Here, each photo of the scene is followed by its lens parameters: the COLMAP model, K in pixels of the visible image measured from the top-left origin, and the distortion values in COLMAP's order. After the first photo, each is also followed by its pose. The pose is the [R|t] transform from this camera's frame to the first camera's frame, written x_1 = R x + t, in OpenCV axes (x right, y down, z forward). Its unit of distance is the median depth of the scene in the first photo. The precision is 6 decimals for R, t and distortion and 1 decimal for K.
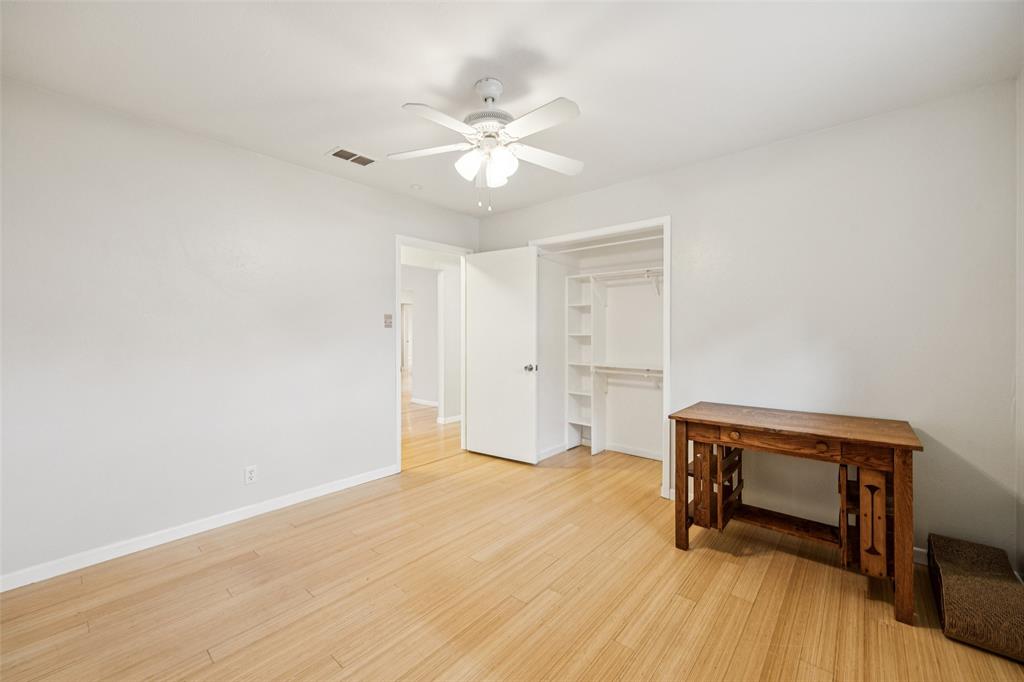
lens RADIAL K [[397.7, 0, 512.0], [0, 397.7, 332.8], [0, 0, 1]] dist [-0.001018, 0.000193]
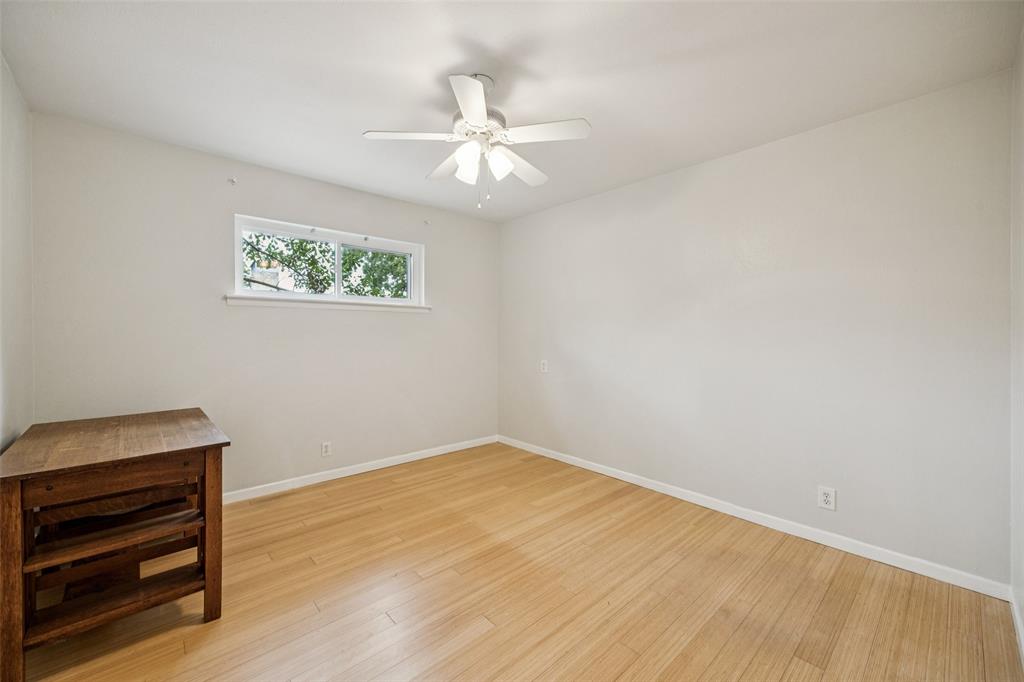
lens RADIAL K [[397.7, 0, 511.1], [0, 397.7, 336.5], [0, 0, 1]] dist [-0.001018, 0.000193]
pose [[-0.992410, -0.008289, 0.122697, -0.274333], [-0.006774, 0.999896, 0.012763, -0.000588], [-0.122790, 0.011835, -0.992362, 2.127177]]
